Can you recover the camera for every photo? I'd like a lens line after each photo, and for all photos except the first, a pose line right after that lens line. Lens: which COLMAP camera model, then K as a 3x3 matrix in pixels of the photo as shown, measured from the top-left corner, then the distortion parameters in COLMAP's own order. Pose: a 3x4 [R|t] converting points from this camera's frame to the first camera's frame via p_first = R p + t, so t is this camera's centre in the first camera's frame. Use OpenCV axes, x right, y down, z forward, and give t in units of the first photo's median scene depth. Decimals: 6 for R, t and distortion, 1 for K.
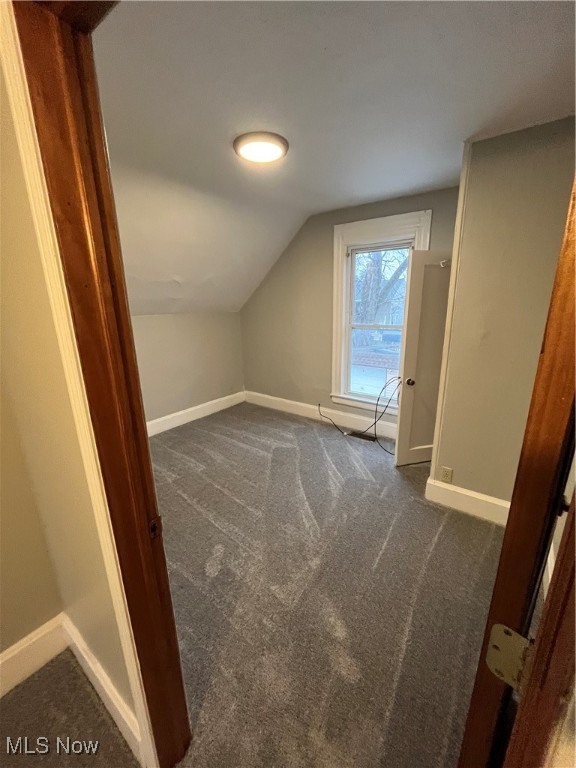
lens RADIAL K [[307.2, 0, 289.4], [0, 307.2, 383.6], [0, 0, 1]] dist [-0.003320, -0.000082]
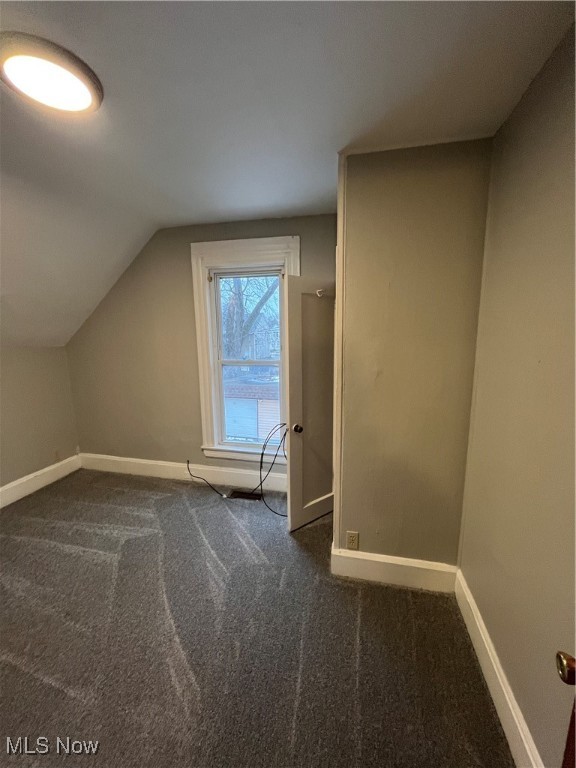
lens RADIAL K [[307.2, 0, 284.7], [0, 307.2, 387.8], [0, 0, 1]] dist [-0.003320, -0.000082]
pose [[0.917452, -0.060282, 0.393254, 0.032102], [0.093785, 0.993367, -0.066525, -0.053659], [-0.386635, 0.097915, 0.917020, 0.198501]]
